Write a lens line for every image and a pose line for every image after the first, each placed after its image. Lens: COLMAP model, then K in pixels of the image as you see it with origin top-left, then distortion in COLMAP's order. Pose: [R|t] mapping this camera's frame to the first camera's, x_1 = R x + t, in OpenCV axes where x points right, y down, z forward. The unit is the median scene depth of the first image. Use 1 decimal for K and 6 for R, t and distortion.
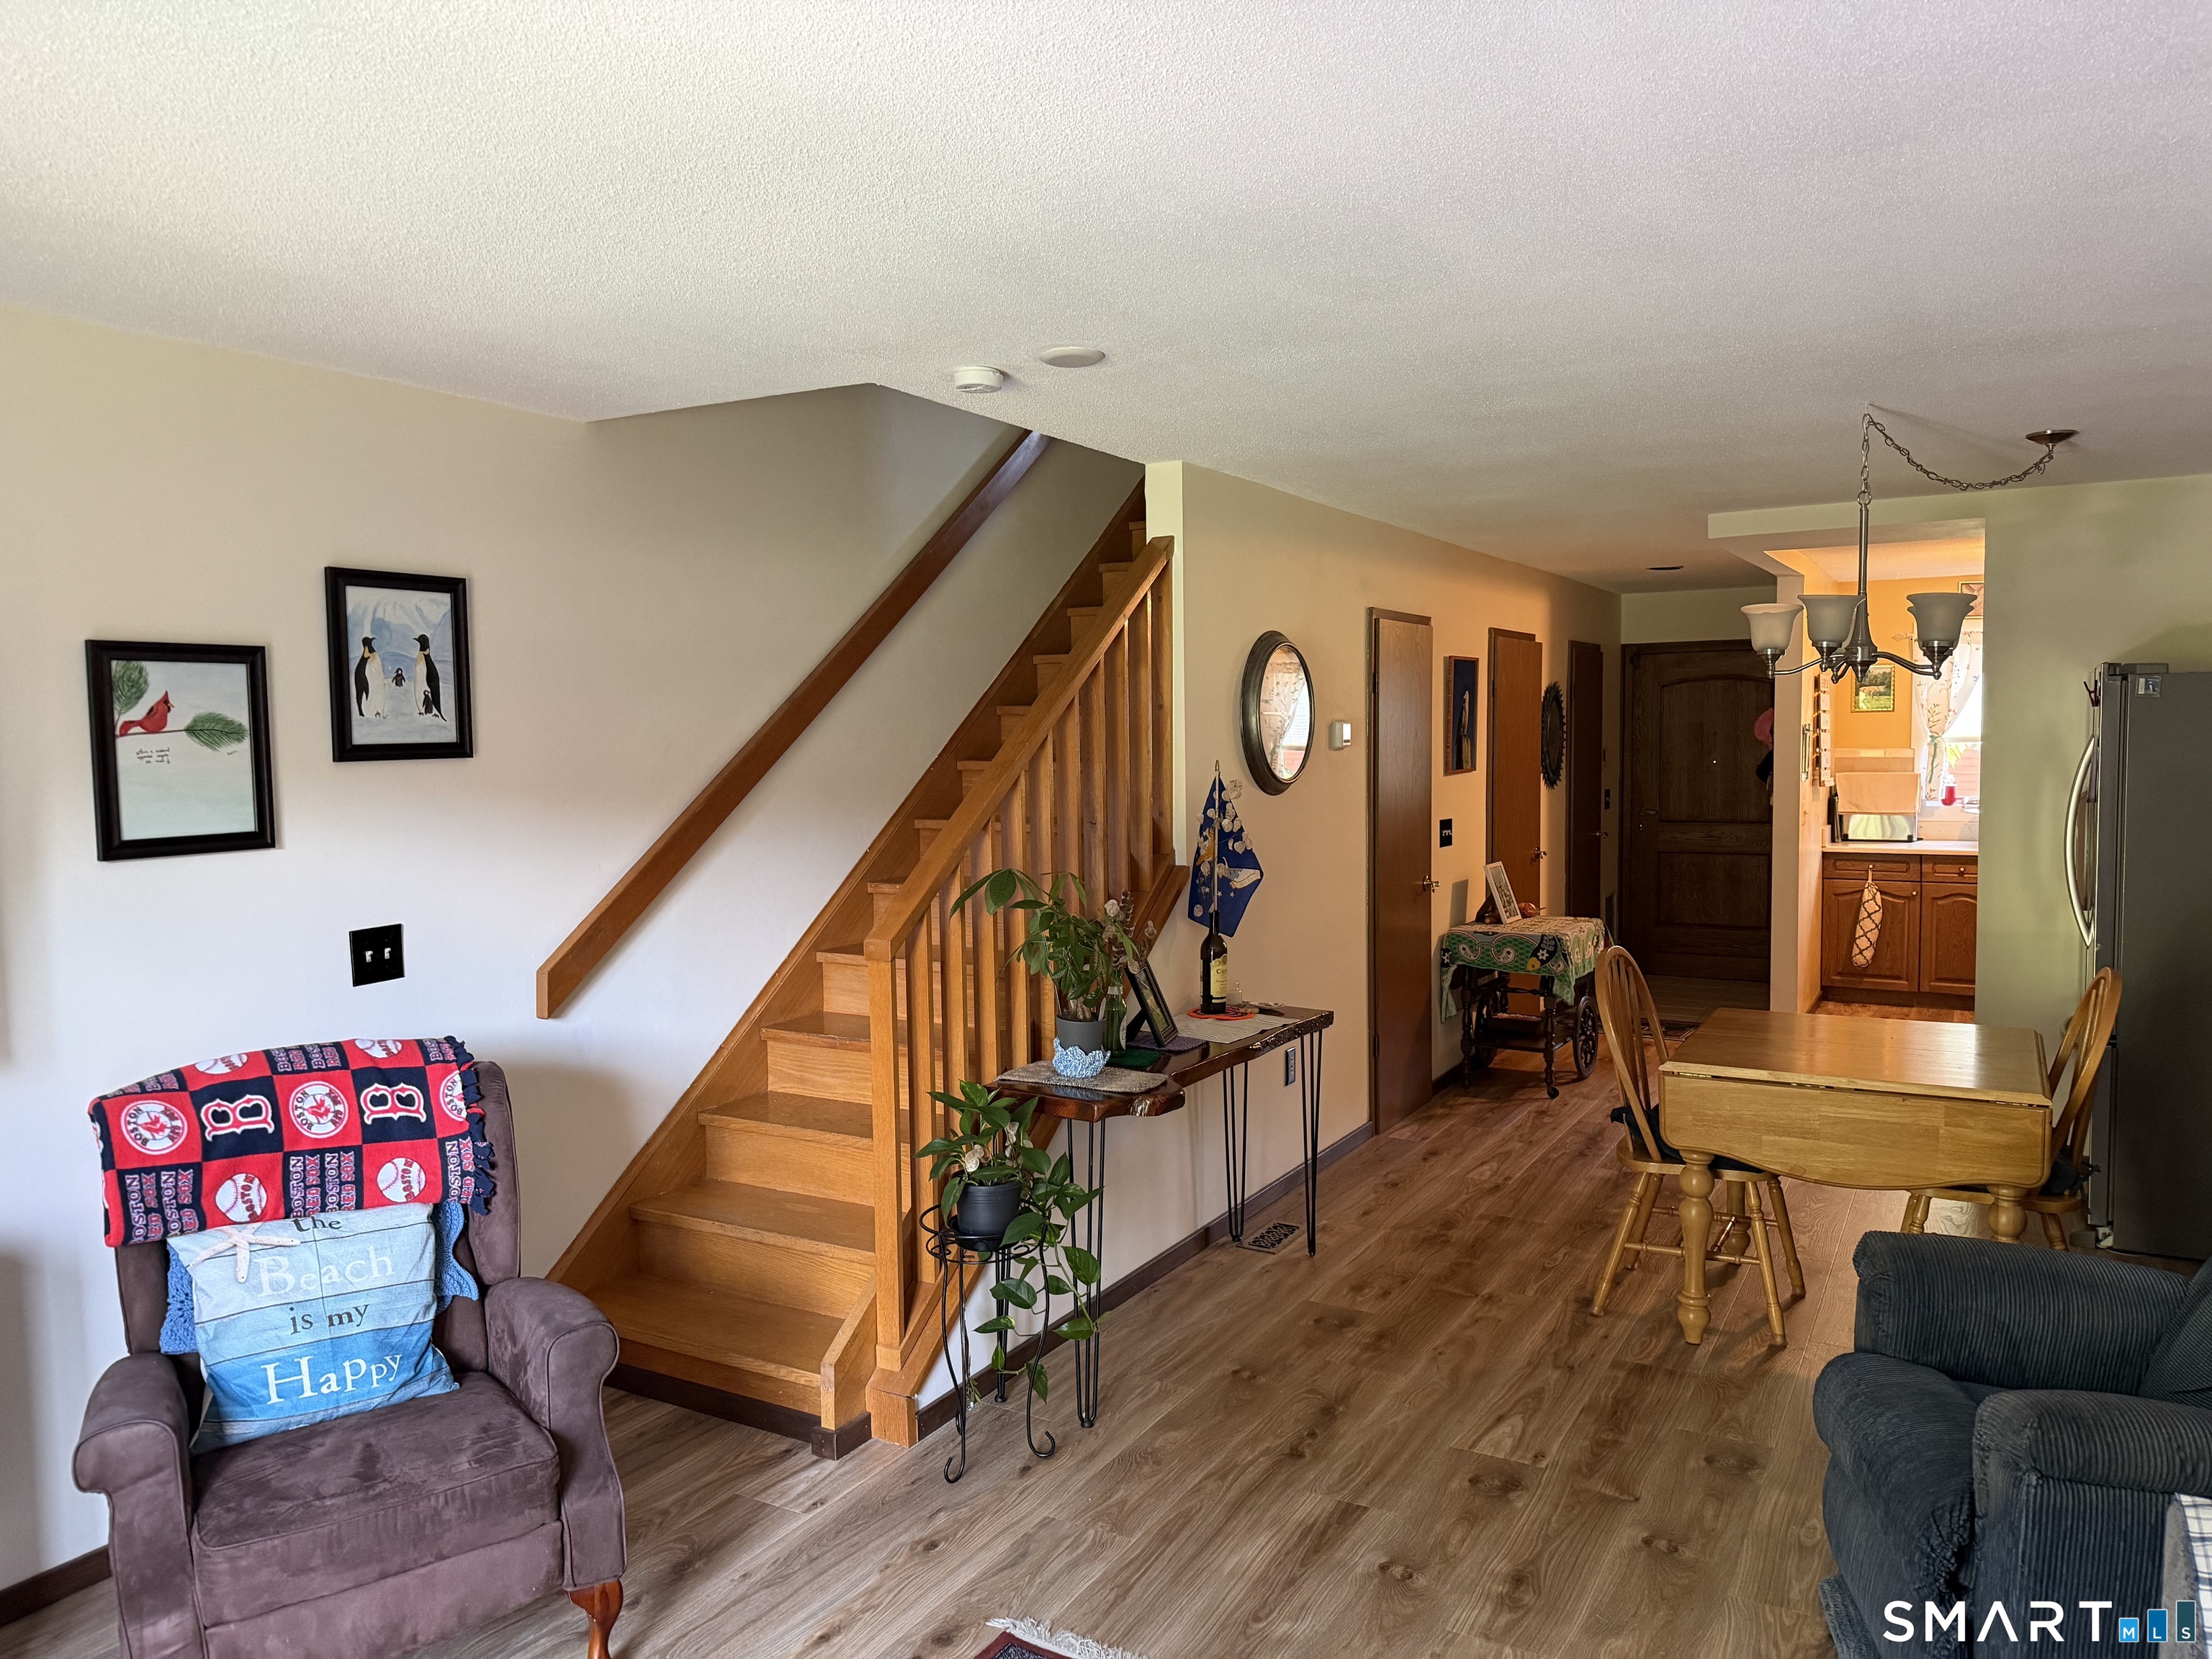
lens RADIAL K [[1548.5, 0, 1114.9], [0, 1548.5, 830.7], [0, 0, 1]] dist [0.025068, -0.014279]
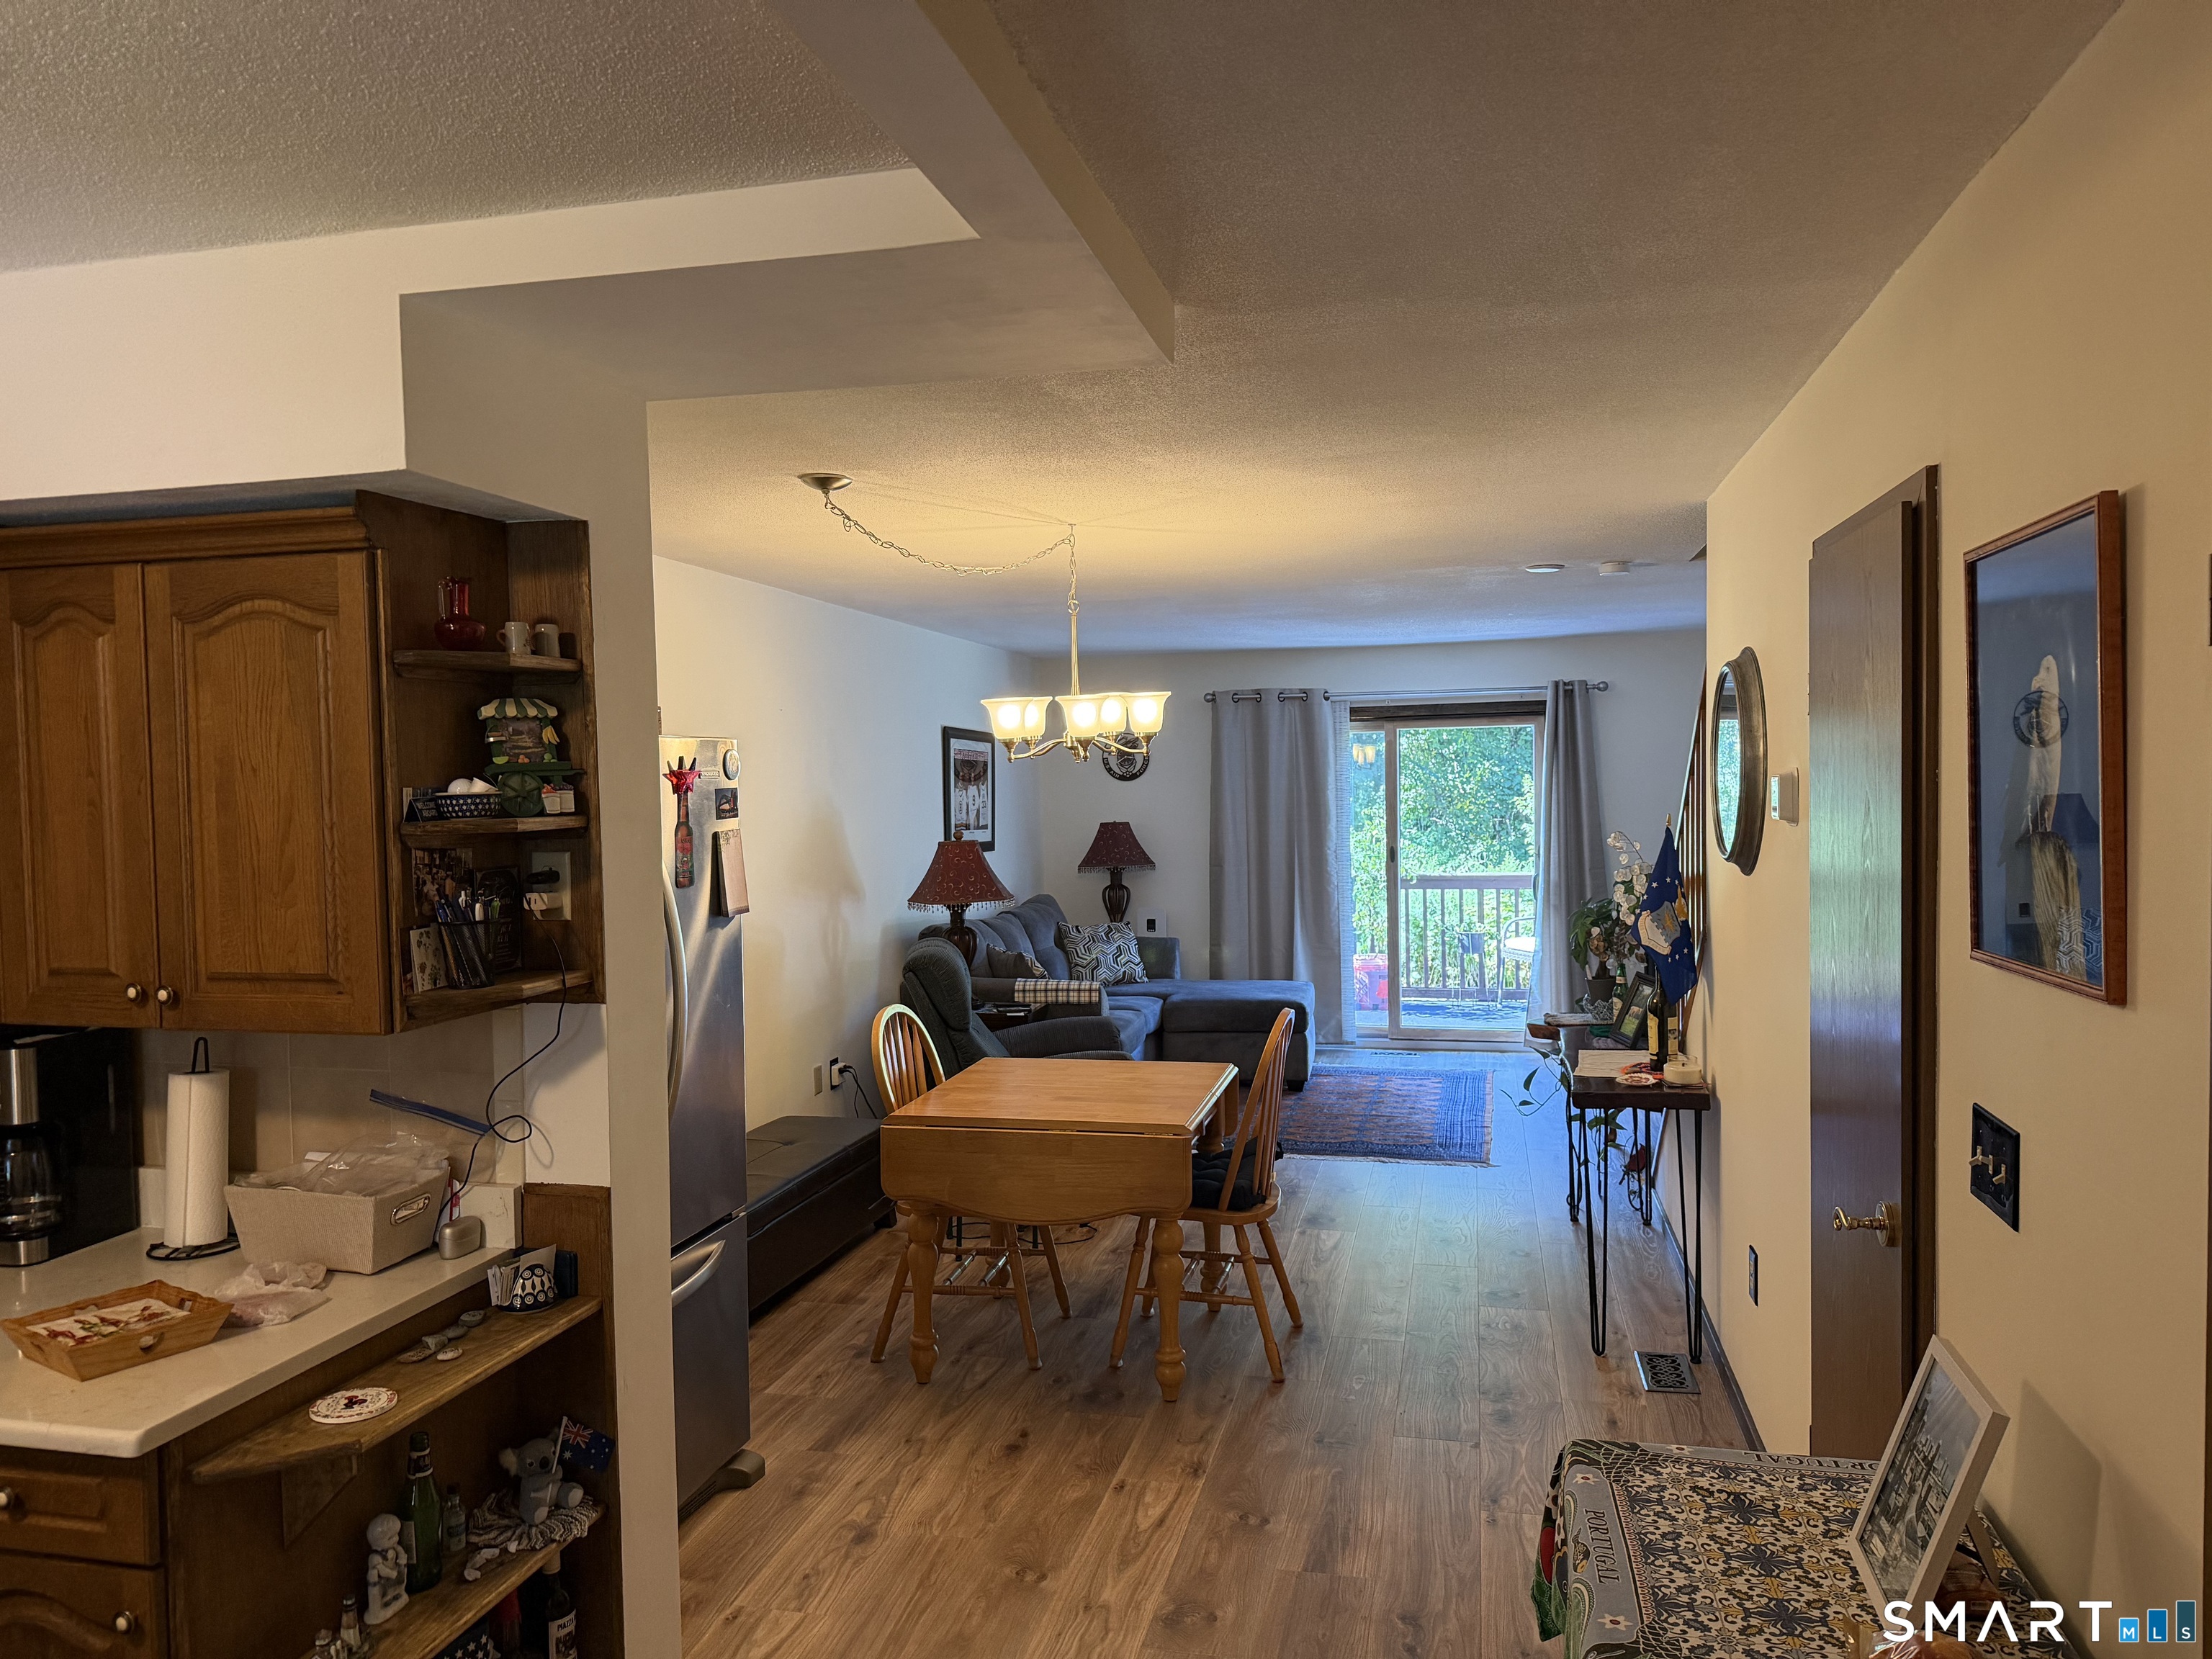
lens RADIAL K [[1548.5, 0, 1105.6], [0, 1548.5, 829.5], [0, 0, 1]] dist [0.025068, -0.014279]
pose [[-0.958550, 0.039855, -0.282124, 0.705455], [0.010841, 0.994553, 0.103665, -0.191996], [0.284719, 0.096310, -0.953761, 2.402890]]
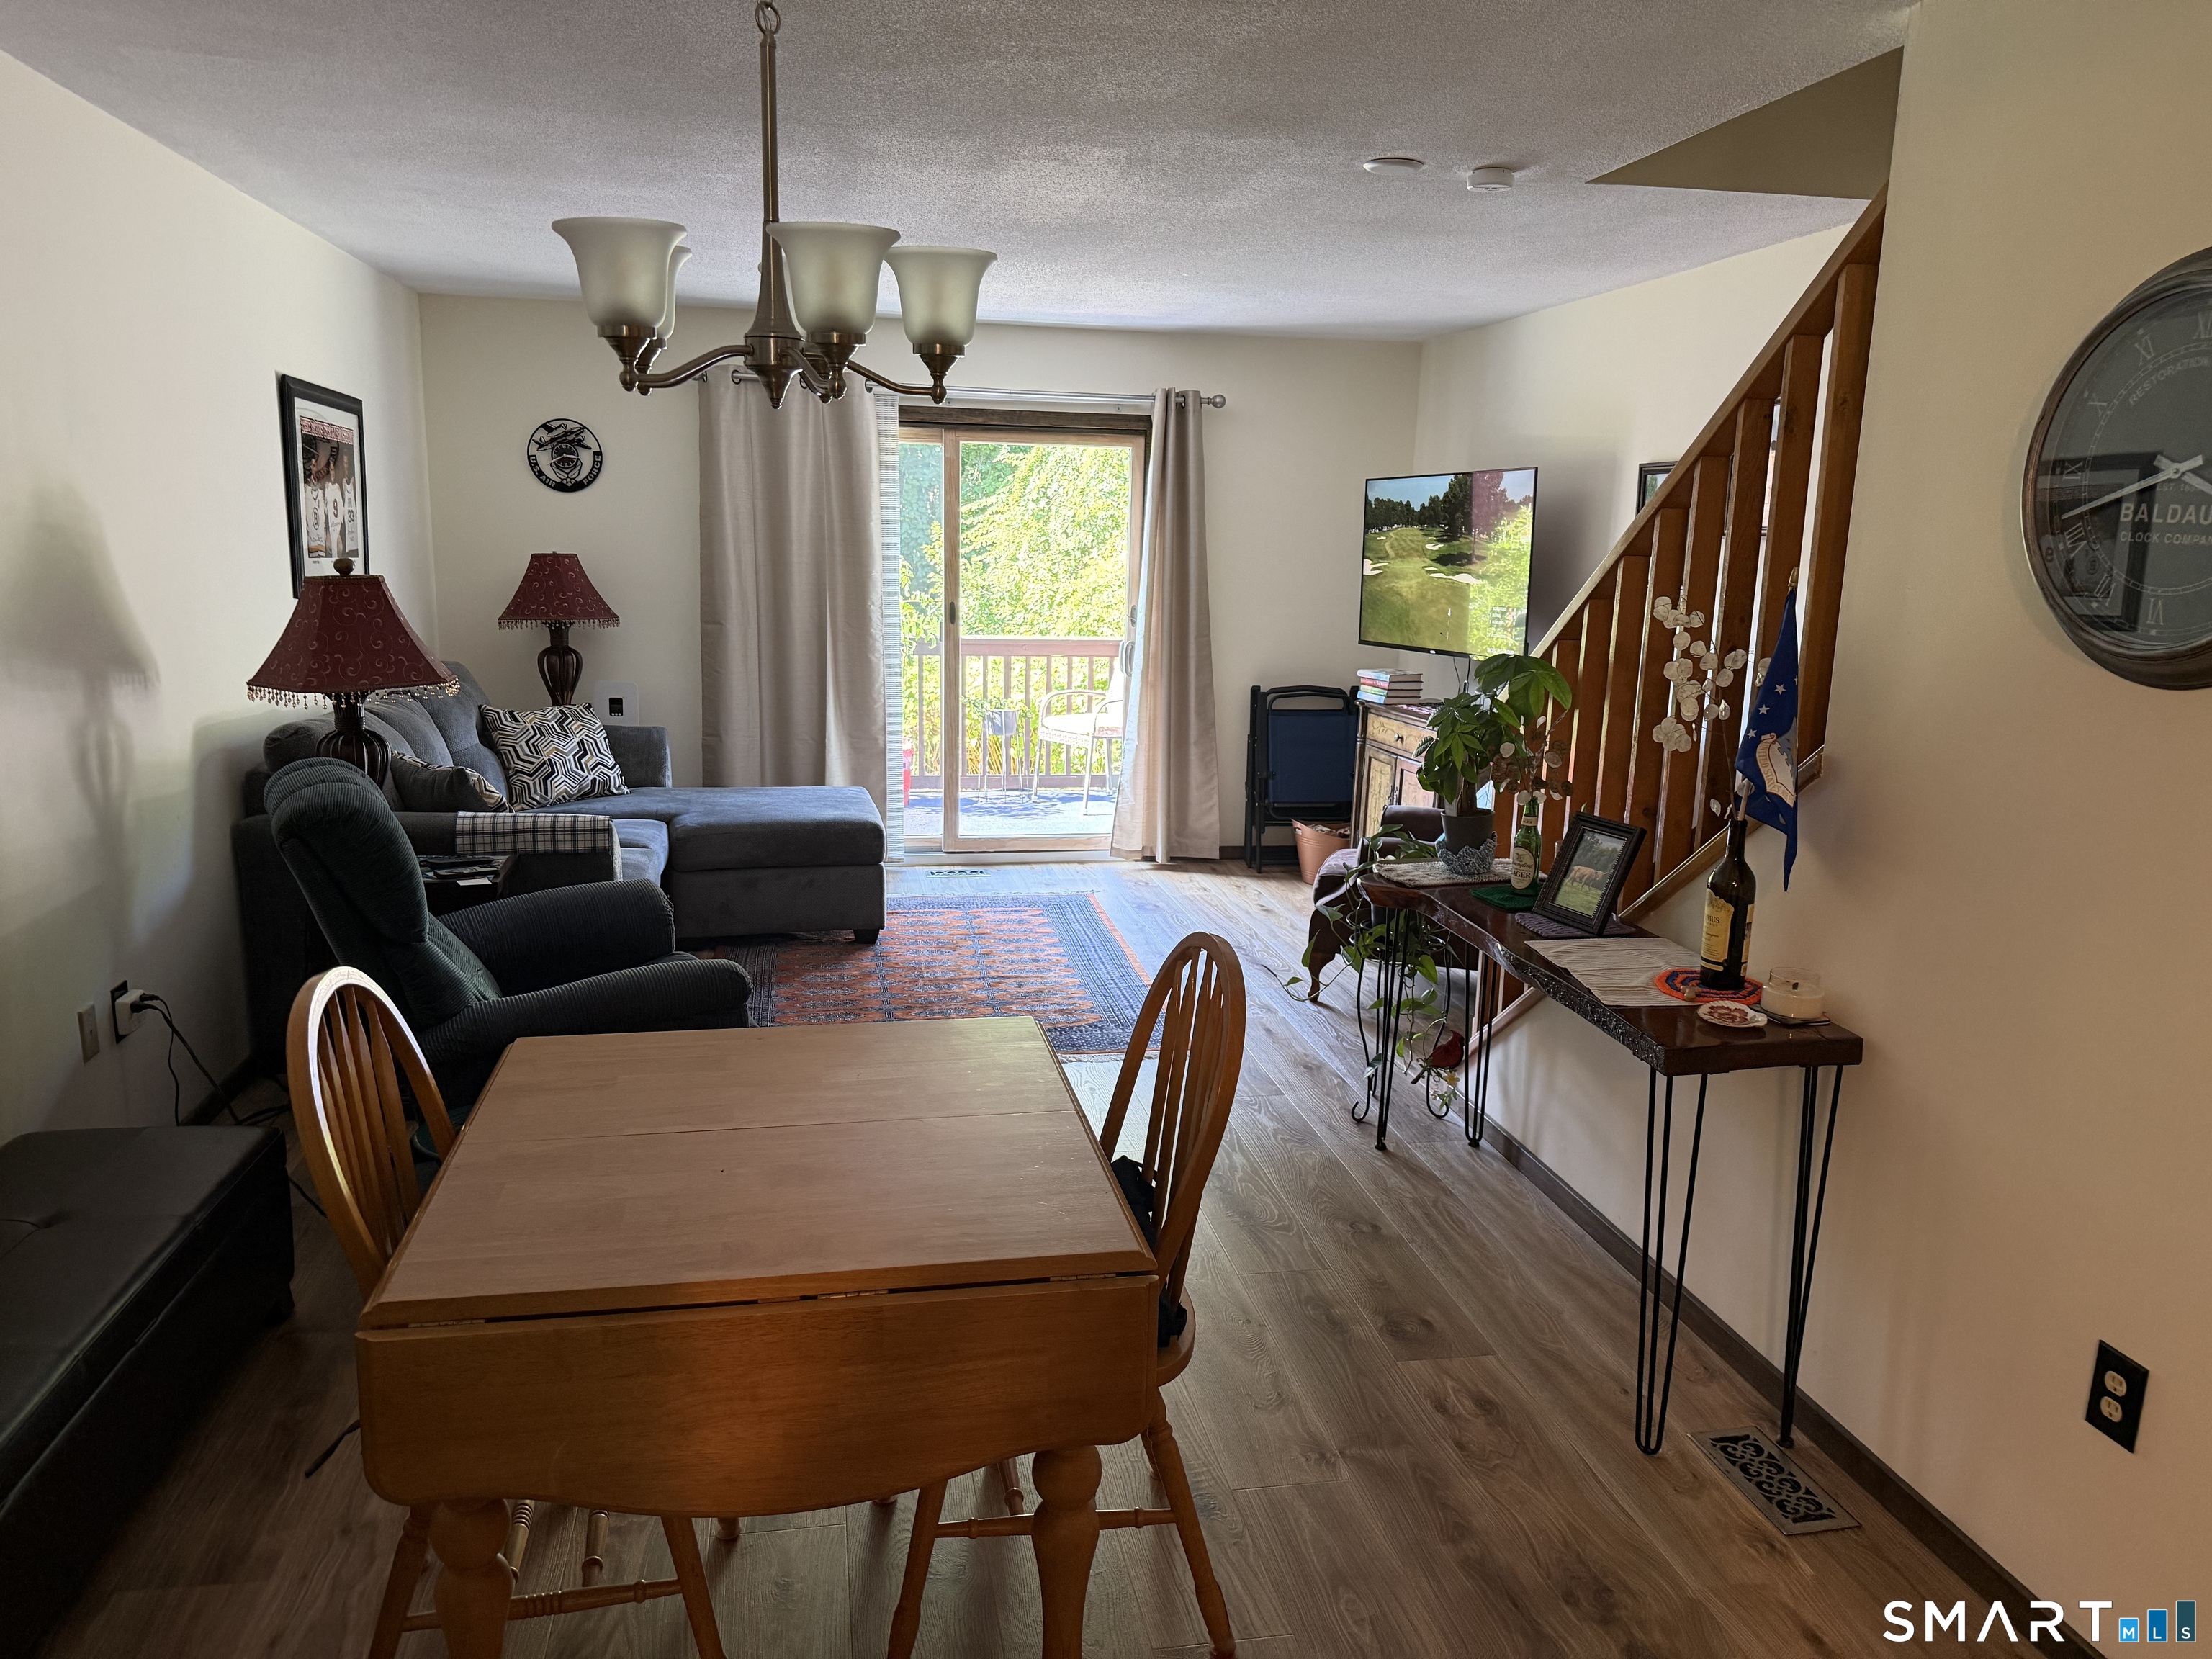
lens RADIAL K [[1548.5, 0, 1116.1], [0, 1548.5, 830.5], [0, 0, 1]] dist [0.025068, -0.014279]
pose [[-0.750508, 0.119201, -0.650023, 0.637098], [-0.067292, 0.964702, 0.254602, -0.082904], [0.657427, 0.234822, -0.715995, 1.259641]]
